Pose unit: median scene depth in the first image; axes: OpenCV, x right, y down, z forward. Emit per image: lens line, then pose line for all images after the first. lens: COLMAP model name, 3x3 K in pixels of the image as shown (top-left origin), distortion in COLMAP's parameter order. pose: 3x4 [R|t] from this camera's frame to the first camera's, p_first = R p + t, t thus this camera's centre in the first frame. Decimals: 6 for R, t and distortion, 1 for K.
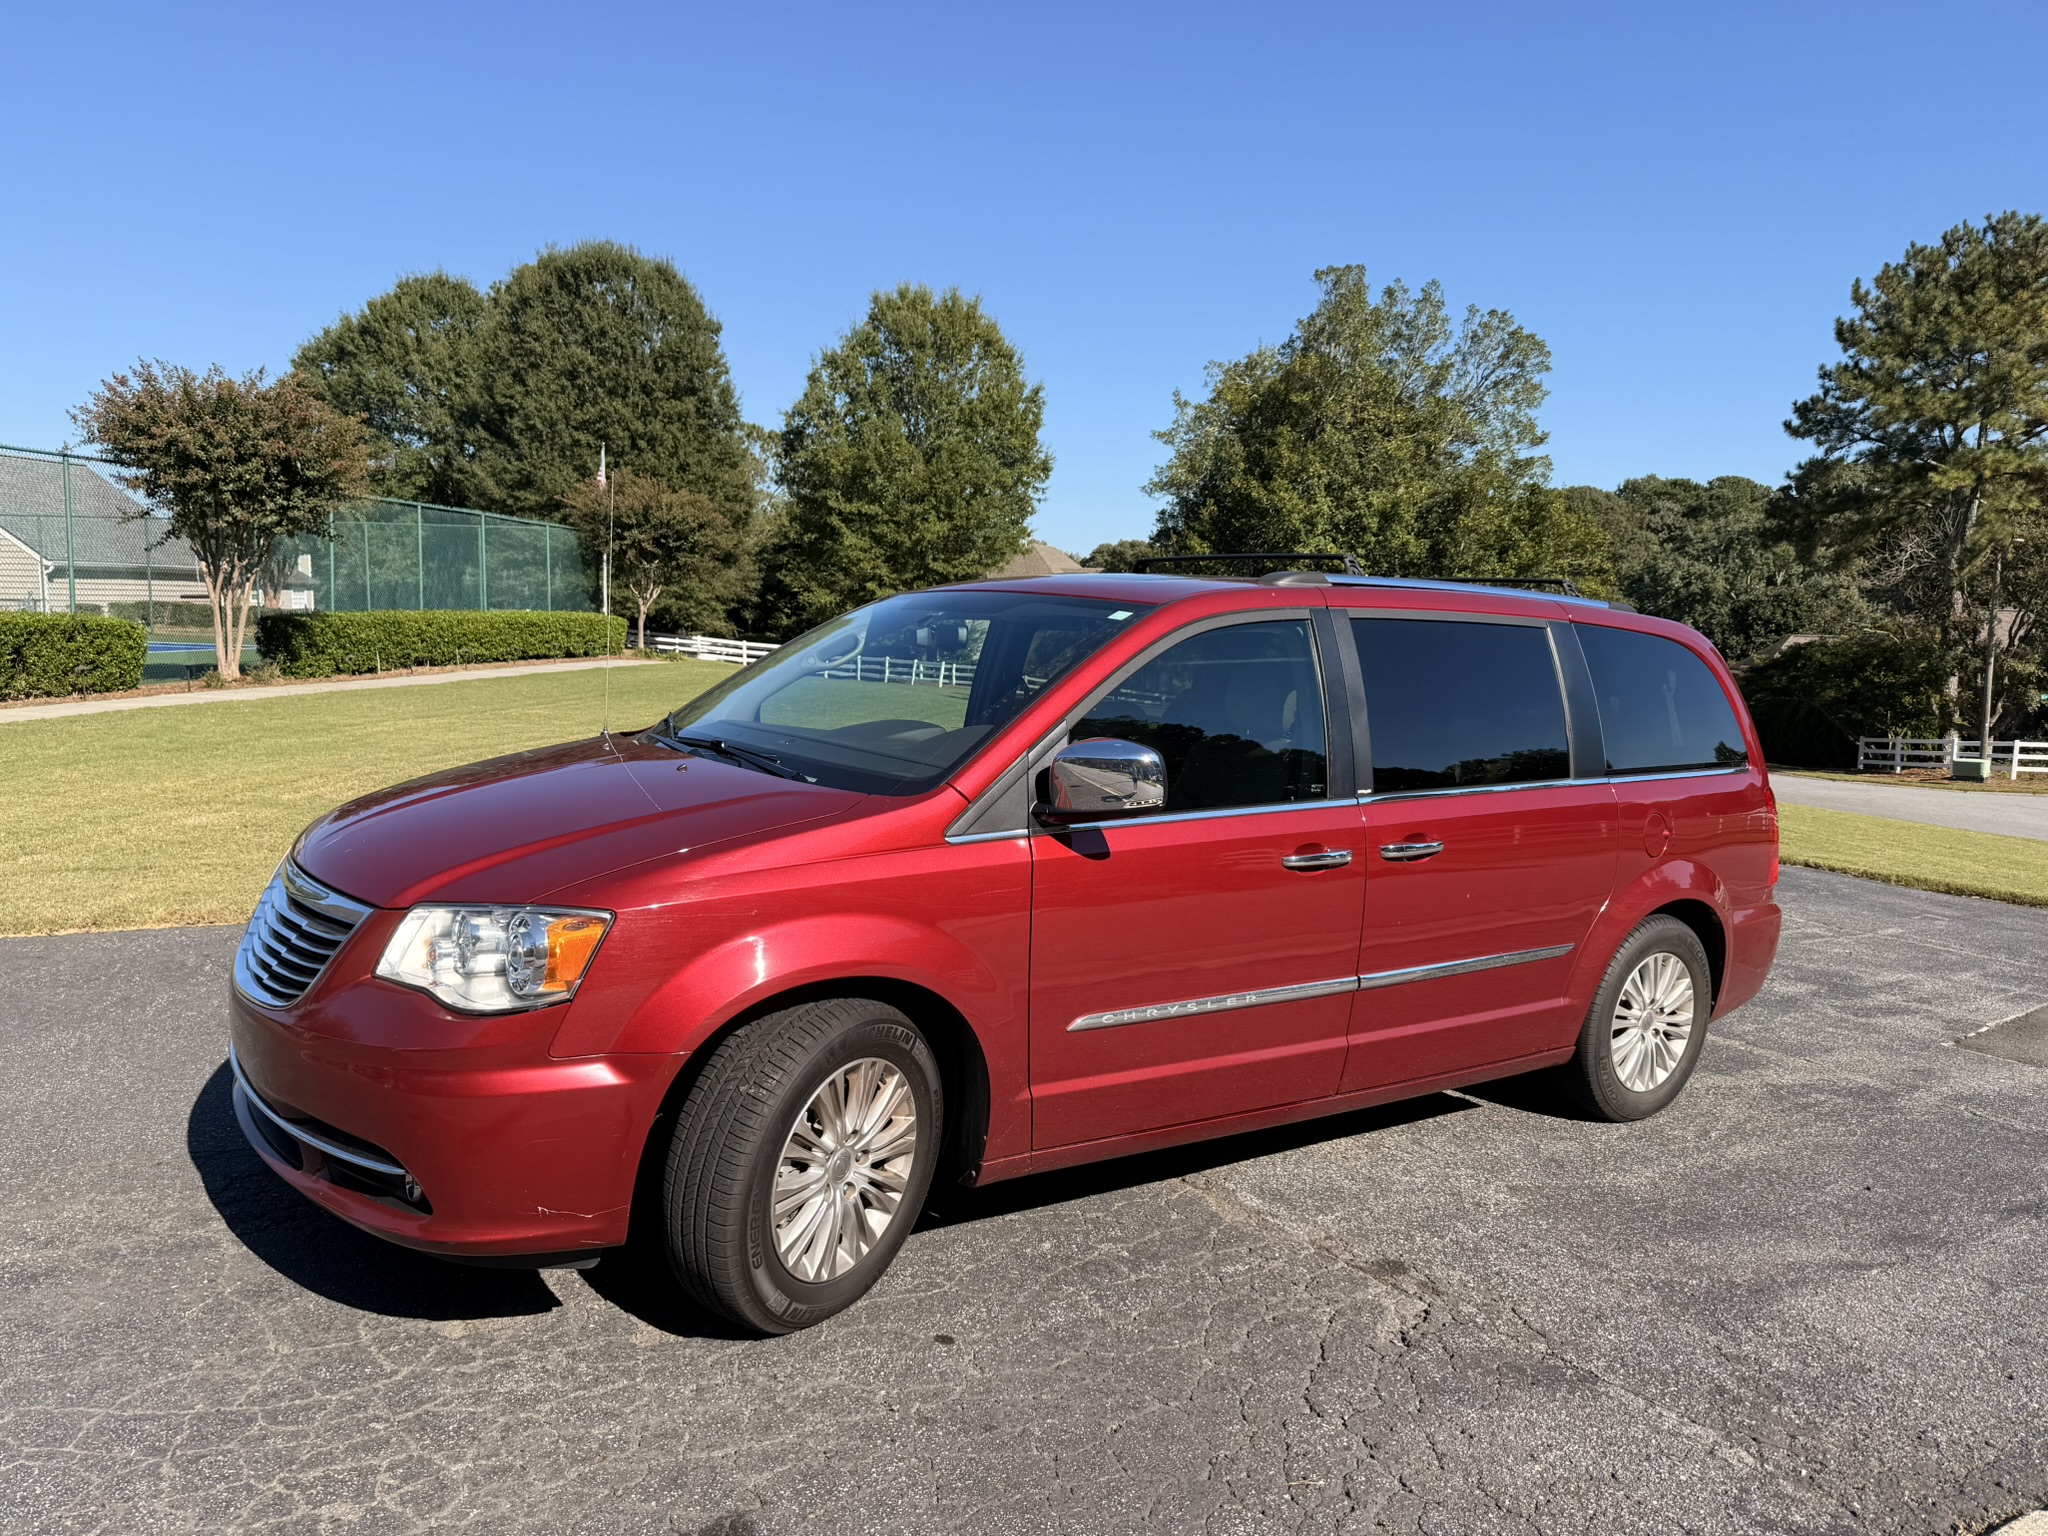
lens RADIAL K [[1474.3, 0, 1015.8], [0, 1474.3, 806.9], [0, 0, 1]] dist [-0.009117, -0.010190]
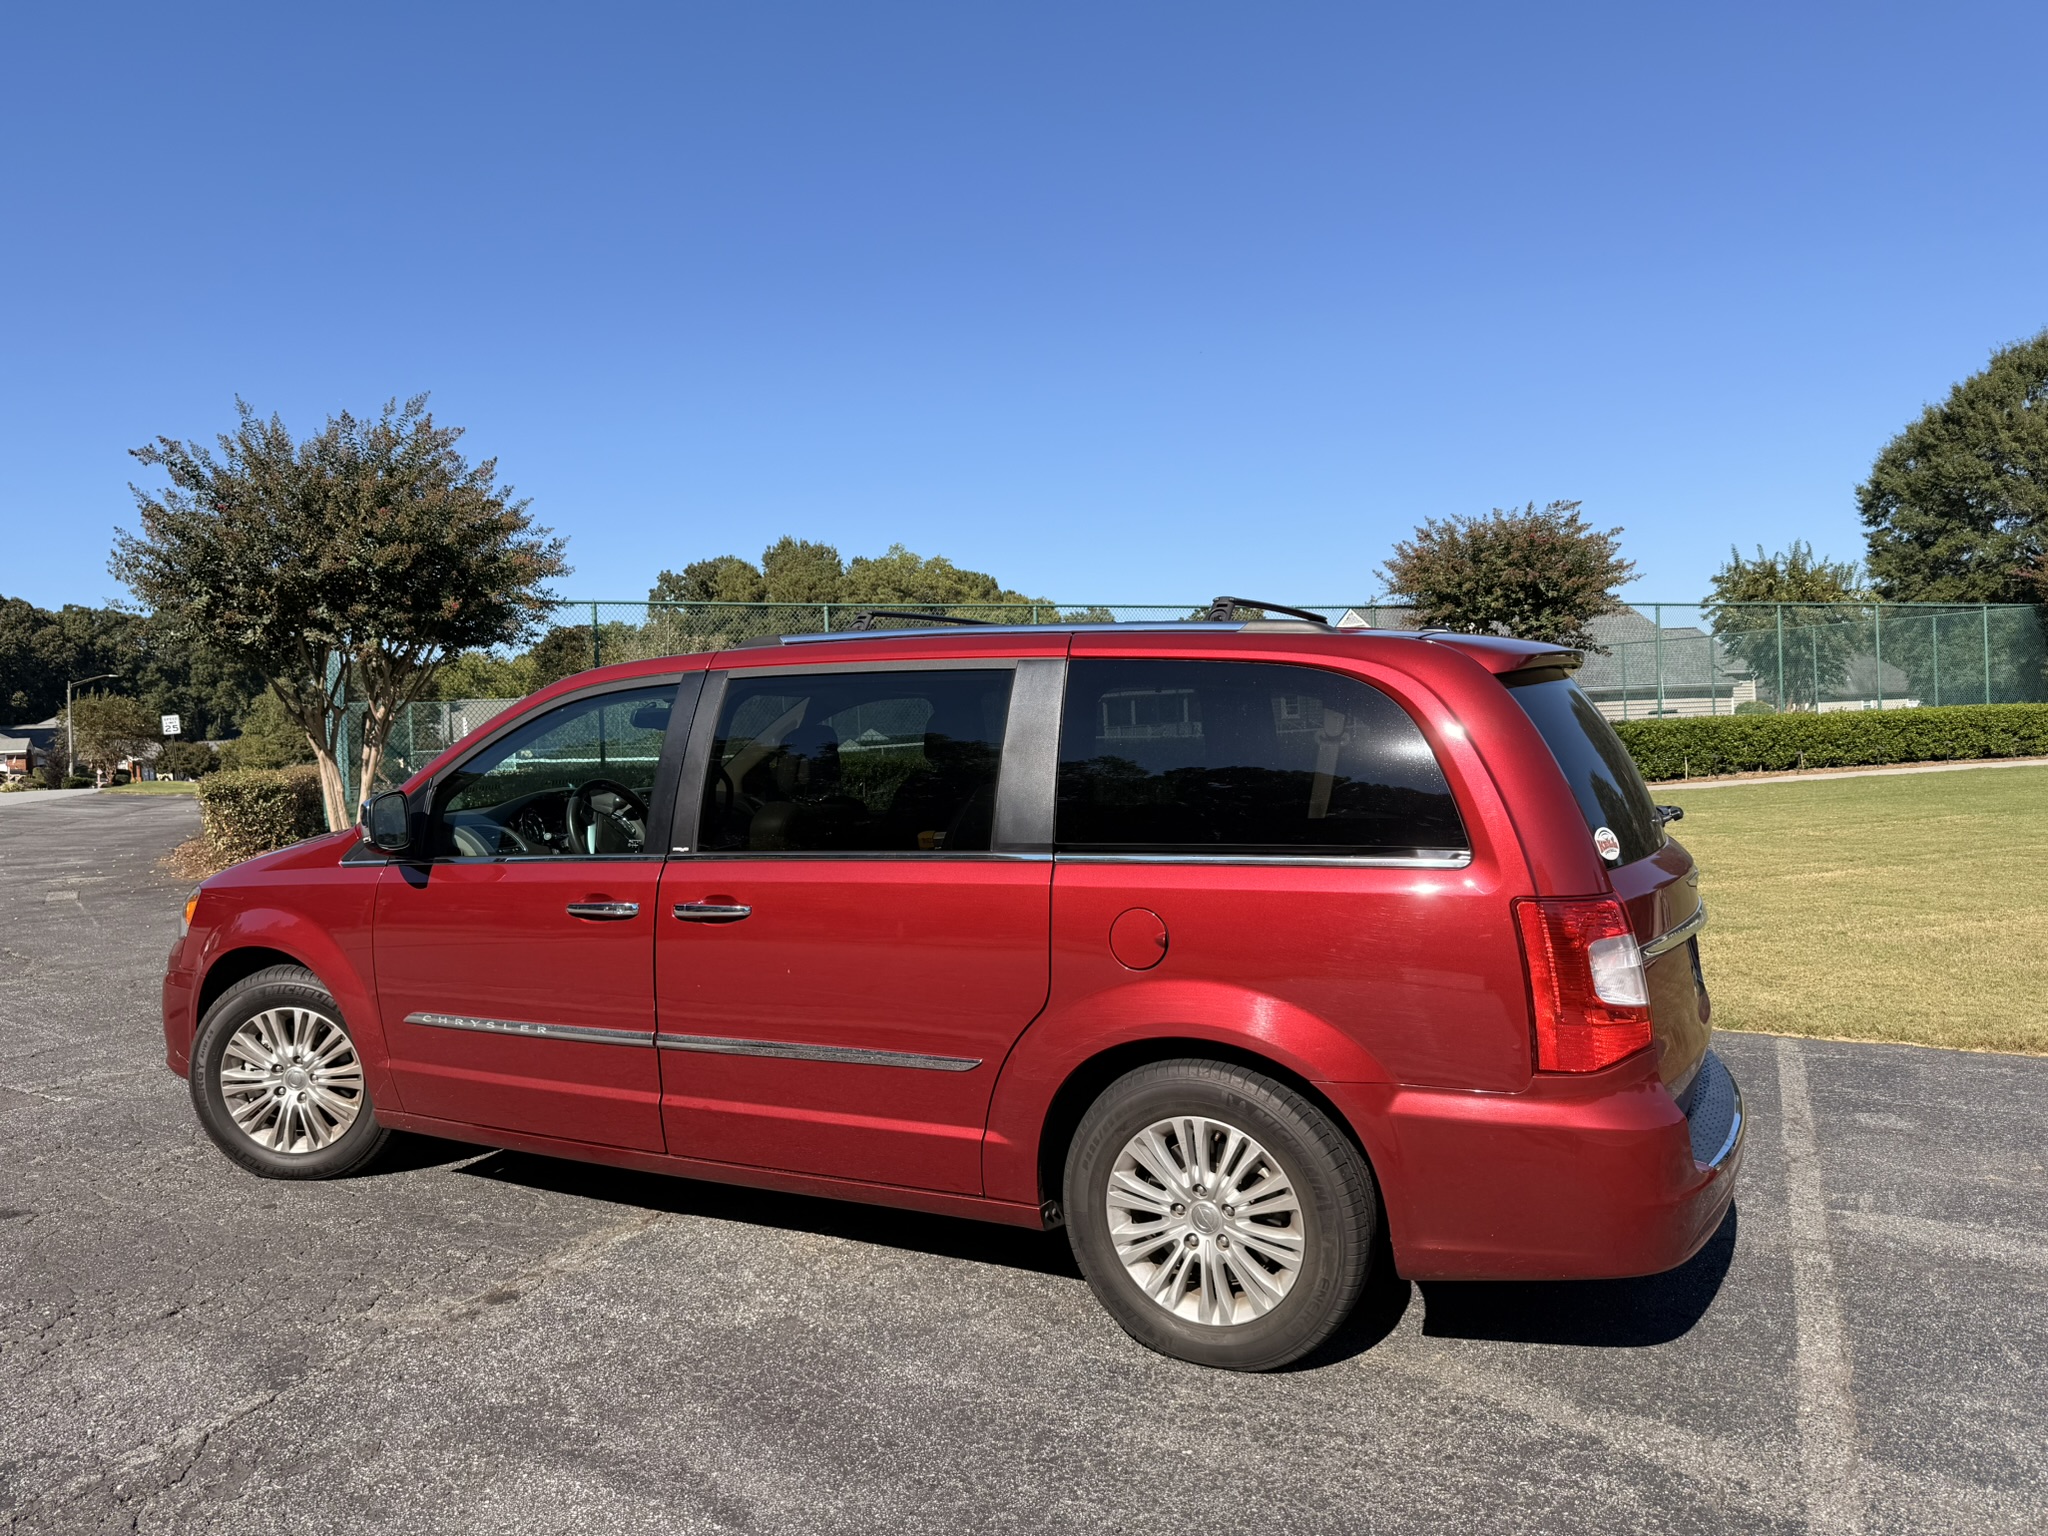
lens RADIAL K [[1502.2, 0, 1024.0], [0, 1502.2, 768.0], [0, 0, 1]] dist [-0.034395, 0.009236]
pose [[0.469084, -0.033299, -0.882526, 1.410118], [-0.061133, 0.995668, -0.070062, -0.009386], [0.881035, 0.086816, 0.465016, 0.824347]]
